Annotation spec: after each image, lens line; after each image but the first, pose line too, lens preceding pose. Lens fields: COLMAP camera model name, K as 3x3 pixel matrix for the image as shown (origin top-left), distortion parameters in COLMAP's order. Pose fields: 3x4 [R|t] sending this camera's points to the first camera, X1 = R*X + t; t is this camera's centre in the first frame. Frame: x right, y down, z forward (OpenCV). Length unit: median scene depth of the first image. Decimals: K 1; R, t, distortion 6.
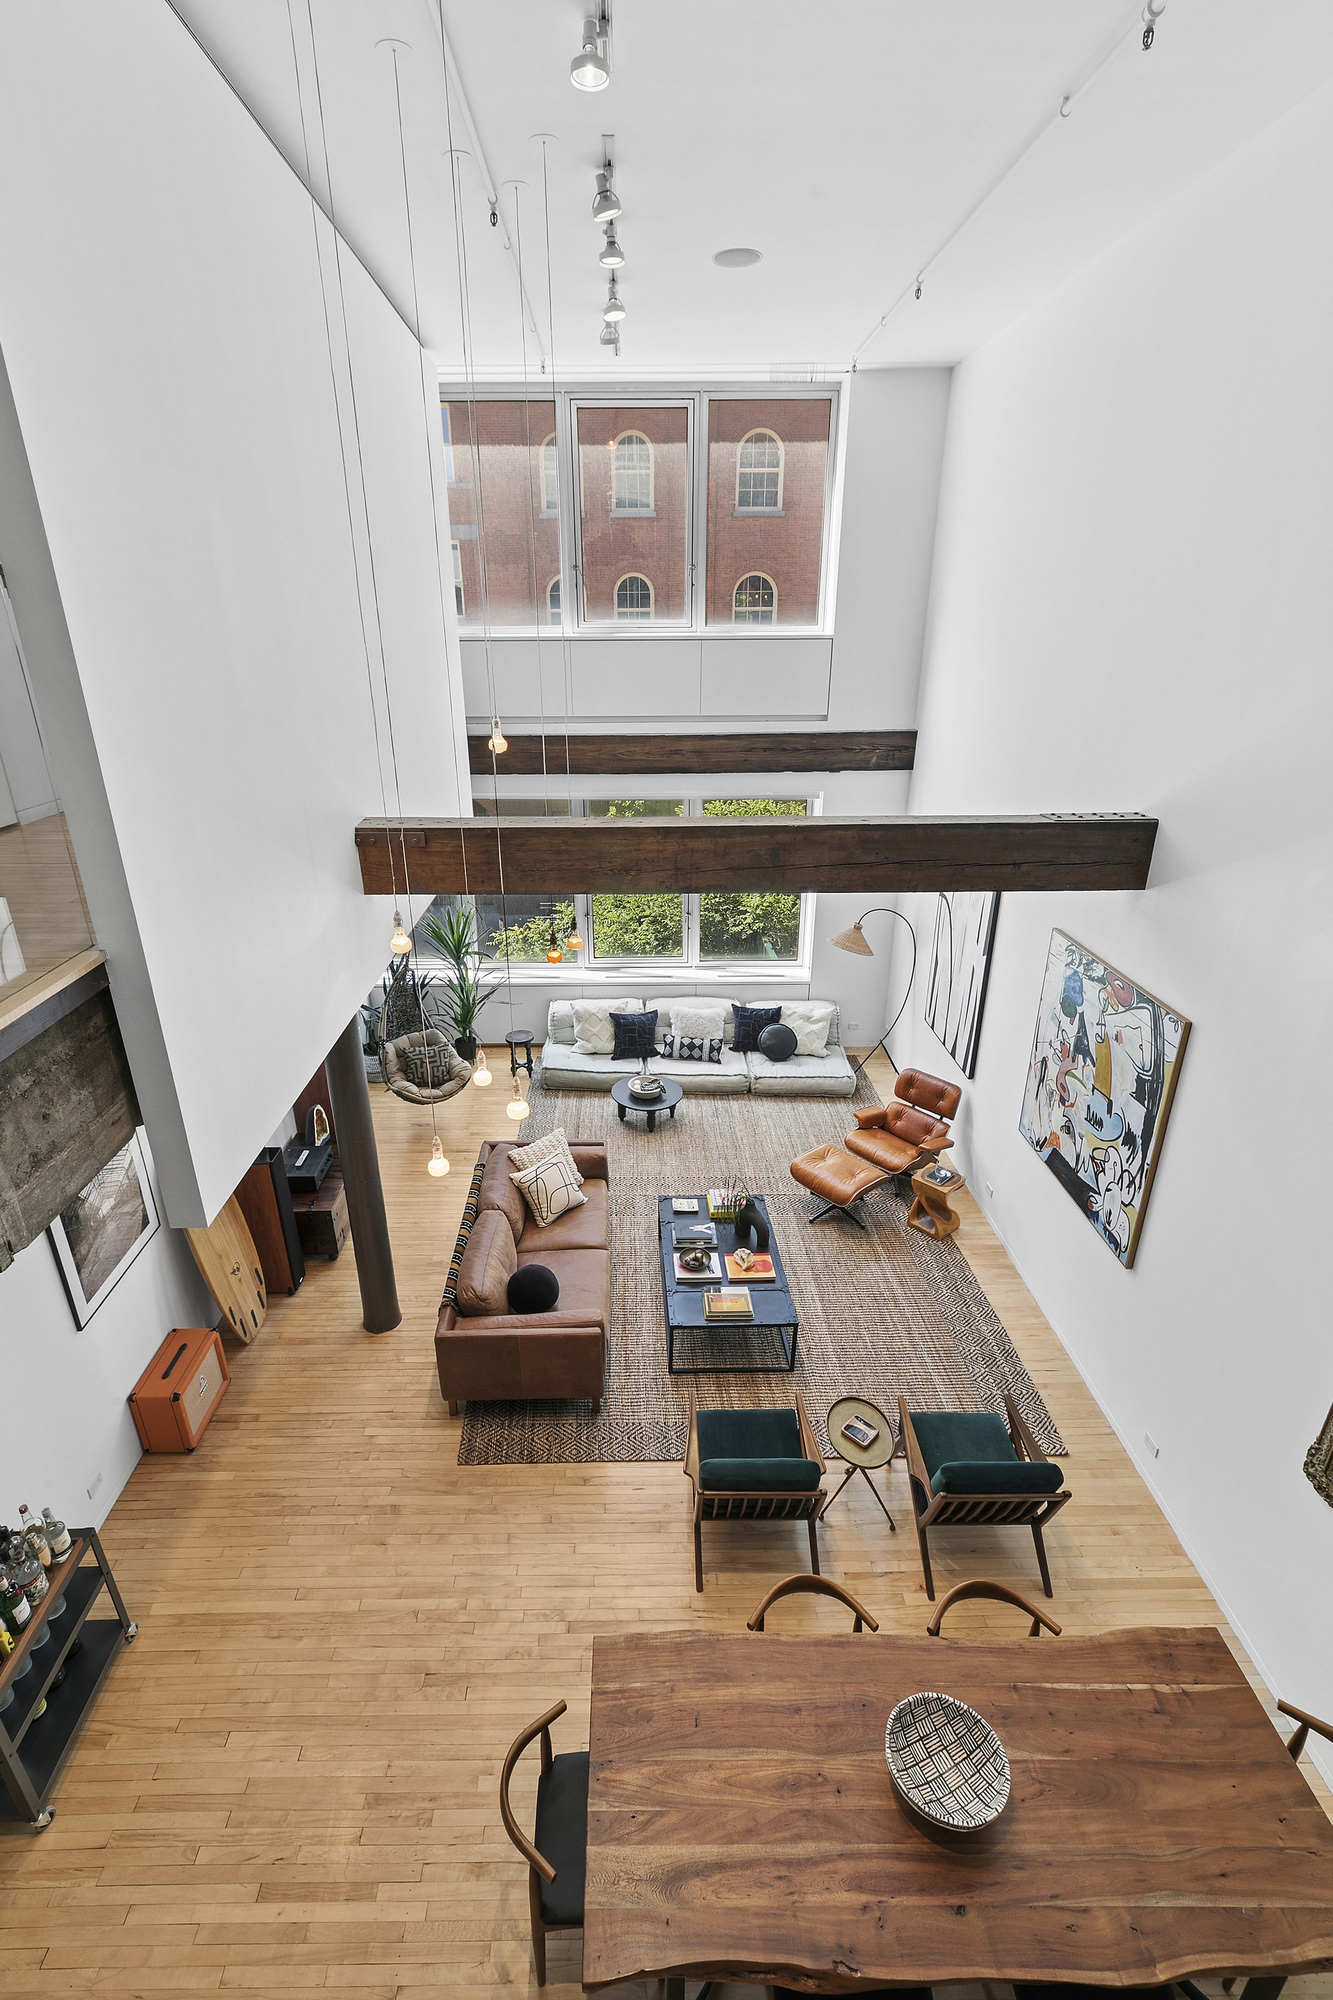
lens RADIAL K [[912.9, 0, 628.9], [0, 912.9, 1011.2], [0, 0, 1]] dist [0.004591, 0.000132]
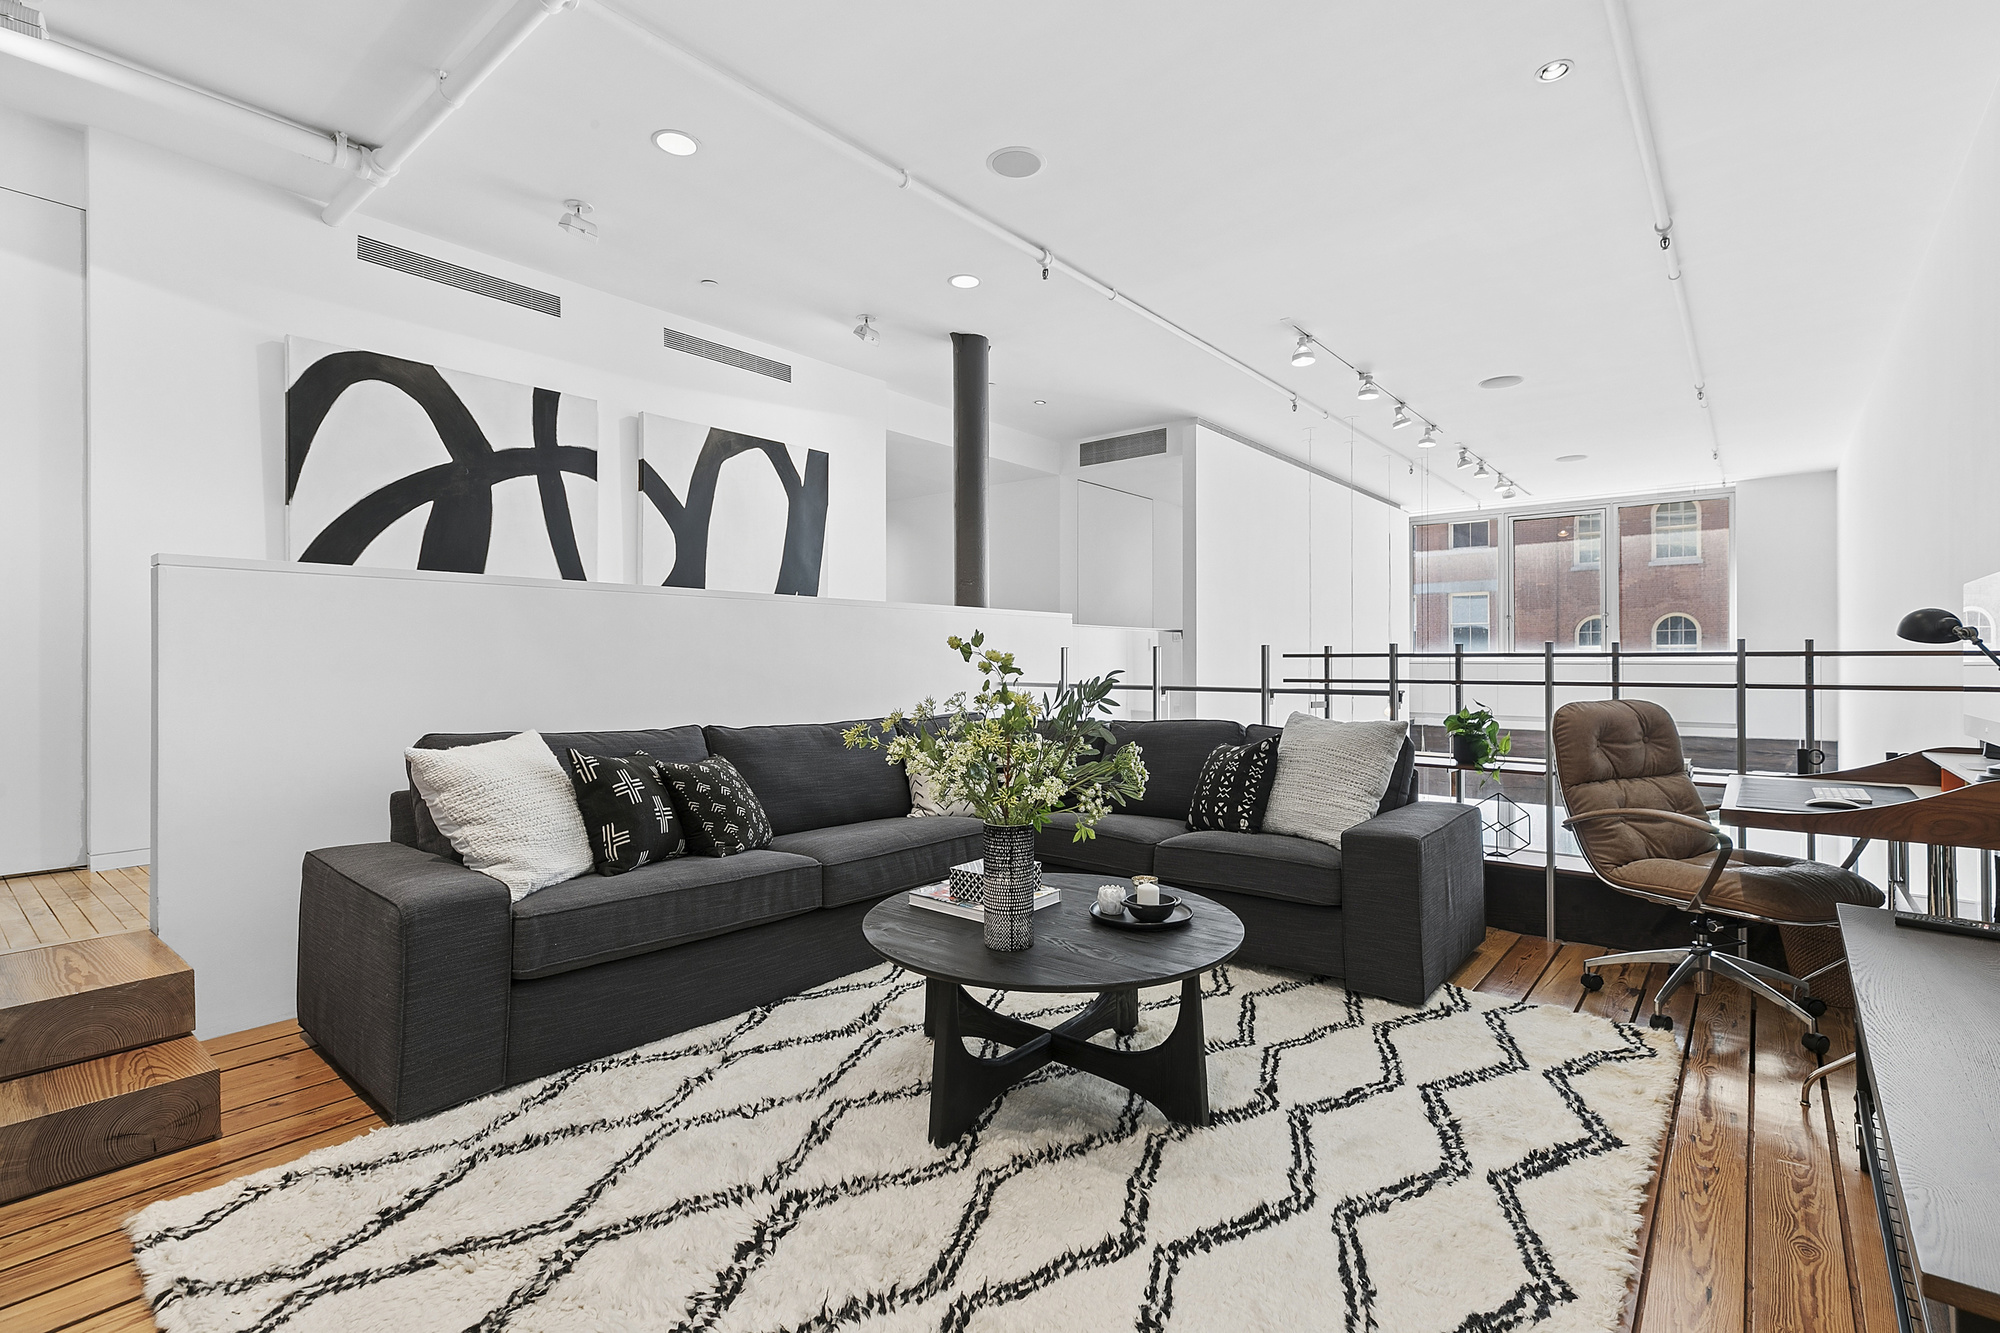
lens RADIAL K [[912.9, 0, 1000.3], [0, 912.9, 663.8], [0, 0, 1]] dist [0.004591, 0.000132]
pose [[0.765402, 0.010592, -0.643466, 0.262706], [-0.258353, 0.920815, -0.292153, 0.207919], [0.589419, 0.389856, 0.707530, -0.456977]]
